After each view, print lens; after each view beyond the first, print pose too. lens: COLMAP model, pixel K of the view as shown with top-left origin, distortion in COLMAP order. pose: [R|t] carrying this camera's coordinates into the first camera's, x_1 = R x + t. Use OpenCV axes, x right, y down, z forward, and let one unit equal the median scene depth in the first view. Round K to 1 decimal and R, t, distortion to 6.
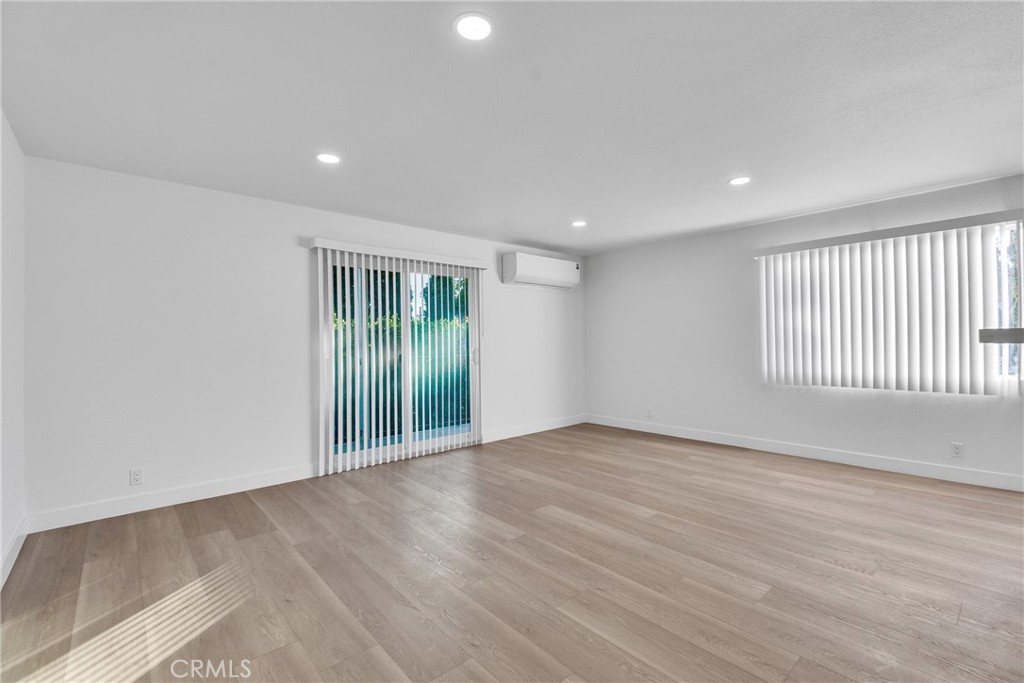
lens RADIAL K [[451.5, 0, 514.9], [0, 451.5, 342.2], [0, 0, 1]] dist [0.001115, 0.000241]
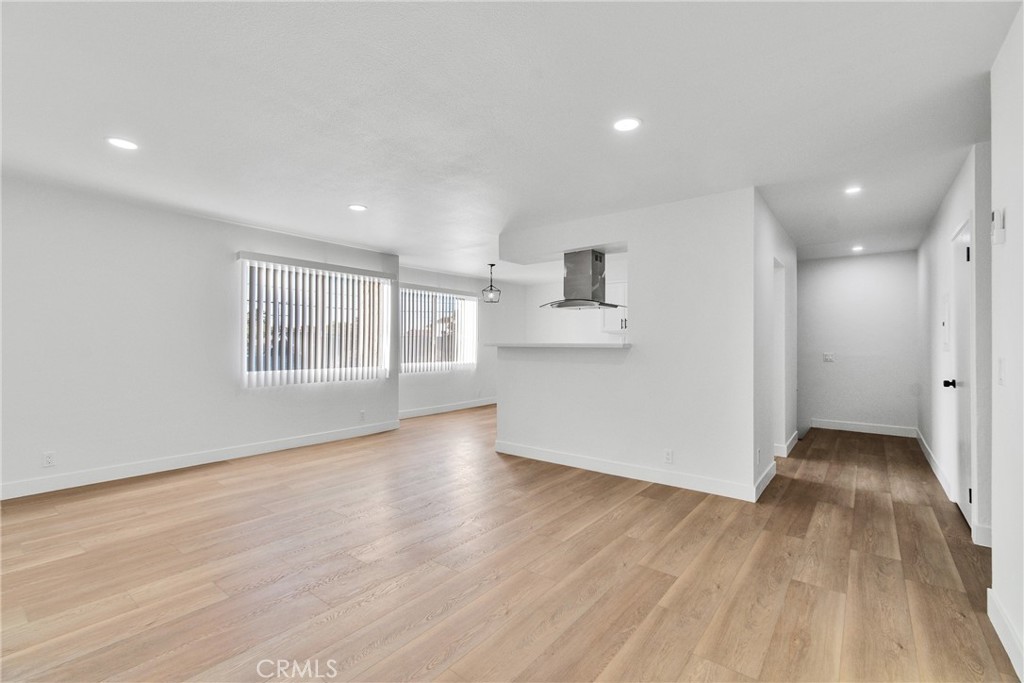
lens RADIAL K [[451.5, 0, 514.9], [0, 451.5, 337.5], [0, 0, 1]] dist [0.001115, 0.000241]
pose [[-0.185831, 0.023206, 0.982308, -1.177417], [-0.001963, 0.999710, -0.023989, 0.005698], [-0.982580, -0.006387, -0.185732, 1.333717]]
